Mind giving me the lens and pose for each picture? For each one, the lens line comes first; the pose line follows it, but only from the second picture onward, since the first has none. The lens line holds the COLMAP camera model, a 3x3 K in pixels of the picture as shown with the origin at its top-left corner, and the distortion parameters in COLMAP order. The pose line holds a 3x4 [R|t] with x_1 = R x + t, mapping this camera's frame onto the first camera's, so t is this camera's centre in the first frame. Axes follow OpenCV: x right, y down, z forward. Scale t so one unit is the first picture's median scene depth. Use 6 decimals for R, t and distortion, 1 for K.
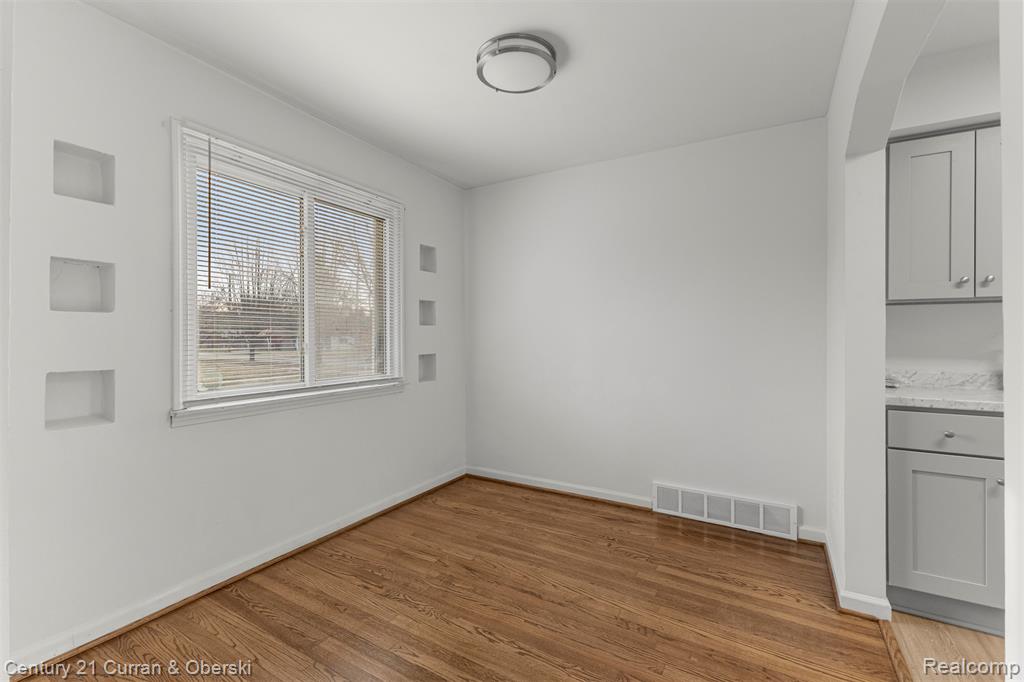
lens RADIAL K [[442.6, 0, 511.8], [0, 442.6, 337.9], [0, 0, 1]] dist [0.010777, -0.001723]
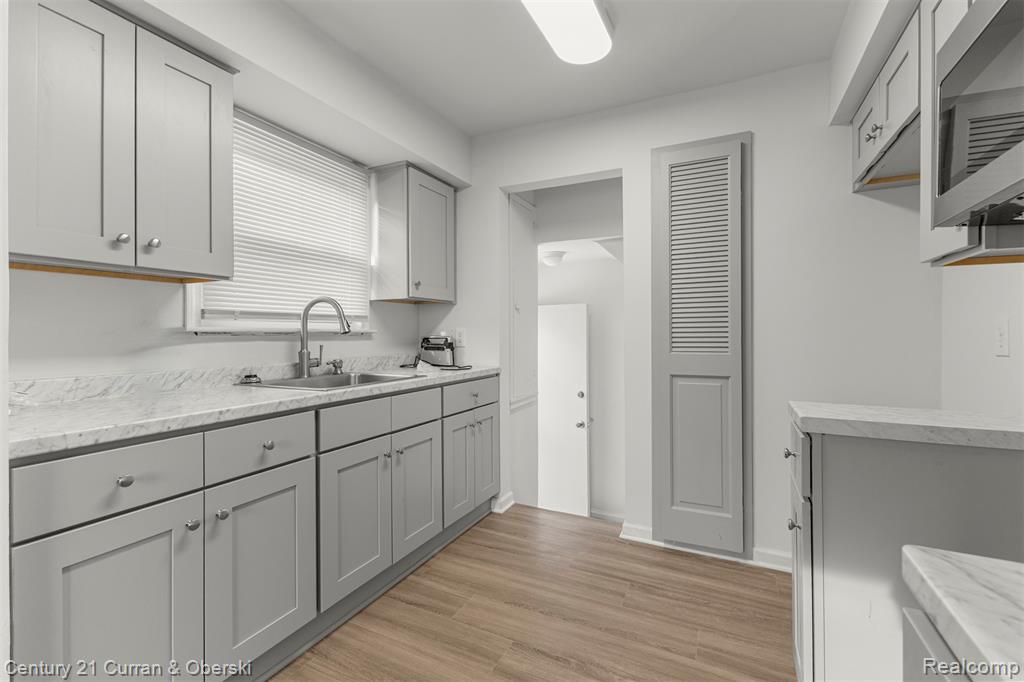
lens RADIAL K [[442.6, 0, 510.3], [0, 442.6, 334.1], [0, 0, 1]] dist [0.010777, -0.001723]
pose [[-0.068968, -0.001913, 0.997617, 0.255412], [0.006902, 0.999973, 0.002394, 0.013985], [-0.997595, 0.007050, -0.068953, 0.390782]]
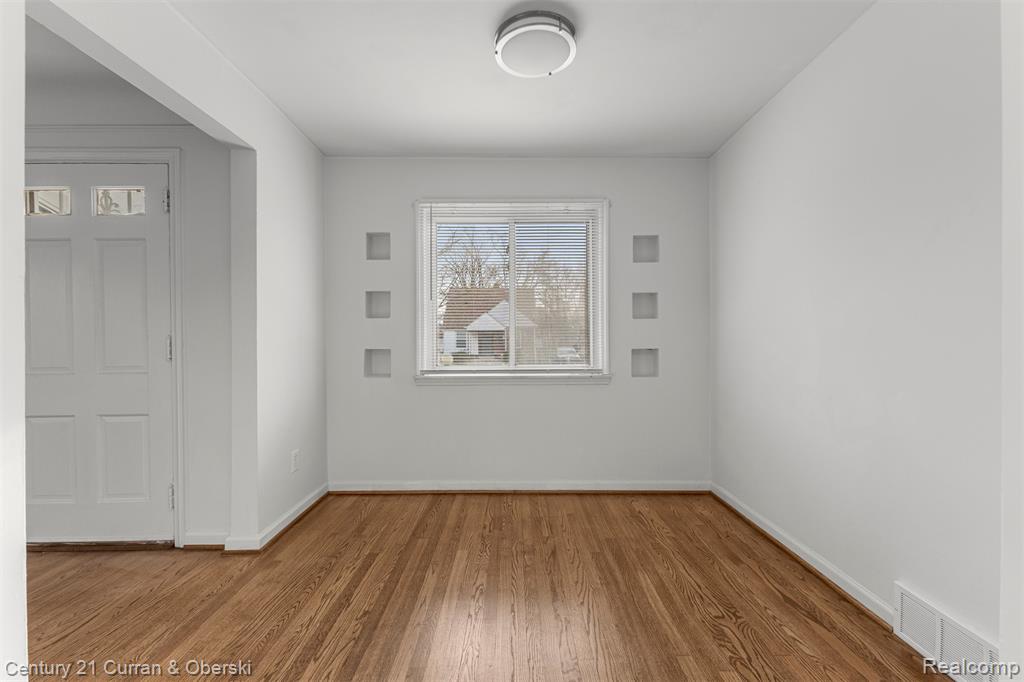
lens RADIAL K [[442.6, 0, 514.0], [0, 442.6, 344.7], [0, 0, 1]] dist [0.010777, -0.001723]
pose [[0.504787, 0.002976, -0.863239, 0.703209], [0.000373, 0.999993, 0.003666, 0.035636], [0.863244, -0.002172, 0.504782, 0.388678]]
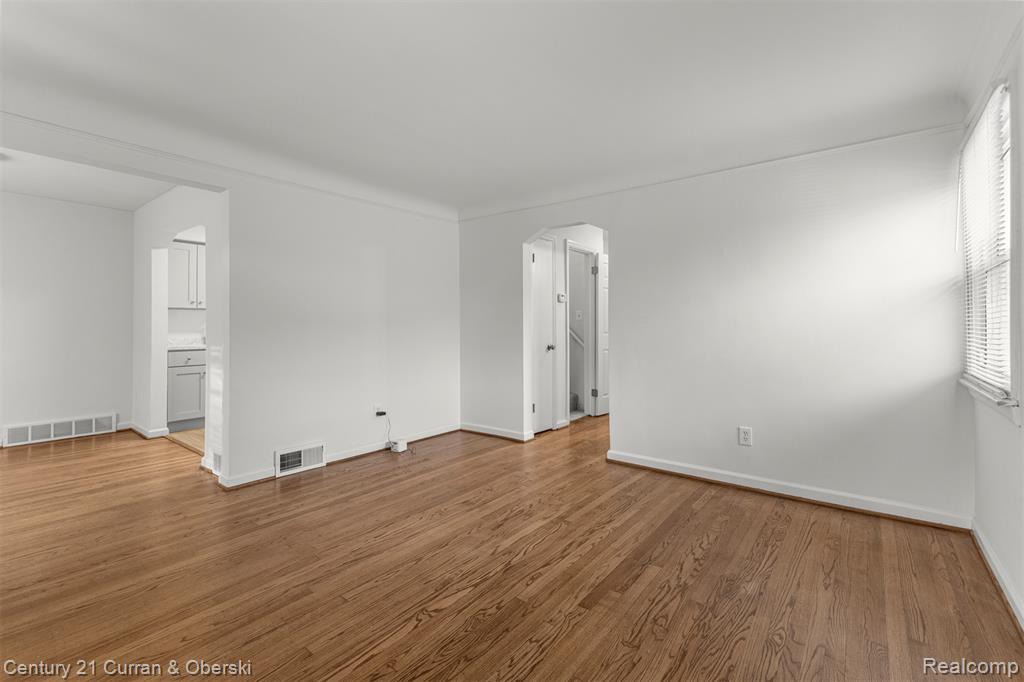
lens RADIAL K [[442.6, 0, 511.9], [0, 442.6, 320.1], [0, 0, 1]] dist [0.010777, -0.001723]
pose [[0.136573, 0.013198, 0.990542, -1.086380], [0.009327, 0.999850, -0.014608, 0.029194], [-0.990586, 0.011234, 0.136430, -0.994702]]
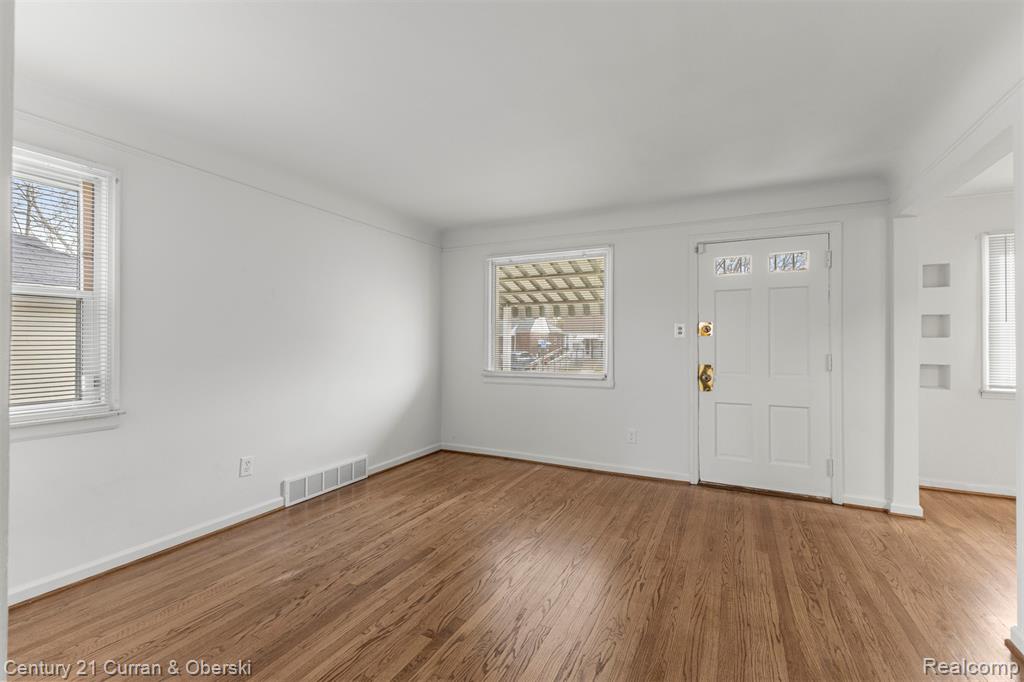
lens RADIAL K [[442.6, 0, 512.3], [0, 442.6, 342.3], [0, 0, 1]] dist [0.010777, -0.001723]
pose [[0.061744, -0.003181, -0.998087, 0.806834], [-0.012784, 0.999910, -0.003978, 0.001146], [0.998010, 0.013005, 0.061698, -0.884295]]
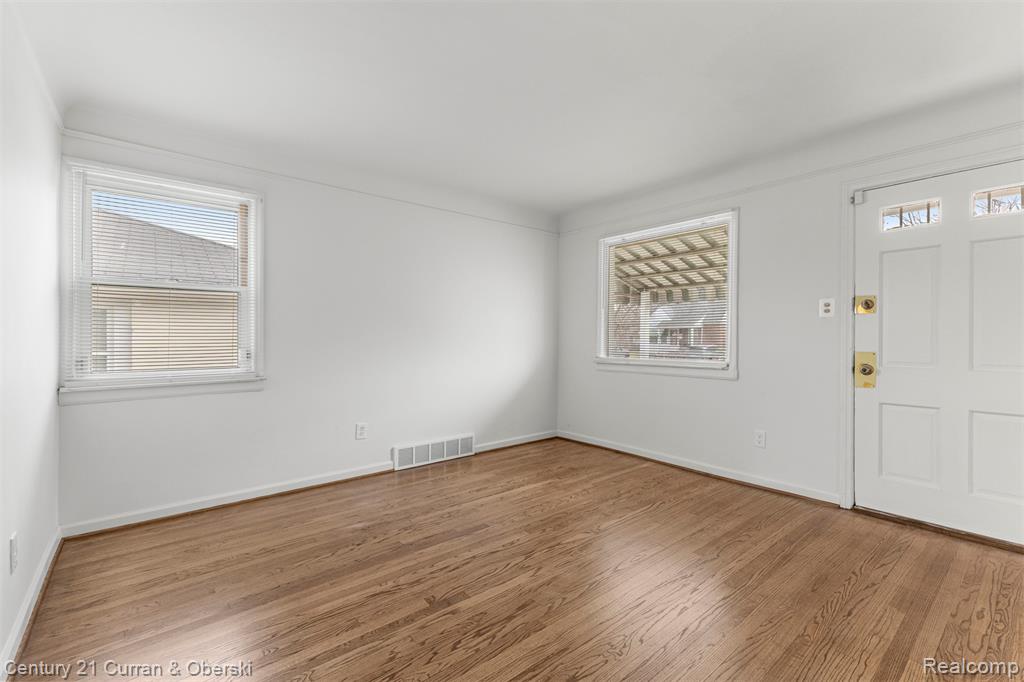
lens RADIAL K [[442.6, 0, 512.9], [0, 442.6, 341.0], [0, 0, 1]] dist [0.010777, -0.001723]
pose [[-0.347787, 0.007868, -0.937541, 0.715151], [-0.010702, 0.999866, 0.012361, 0.031859], [0.937513, 0.014333, -0.347656, -0.562989]]
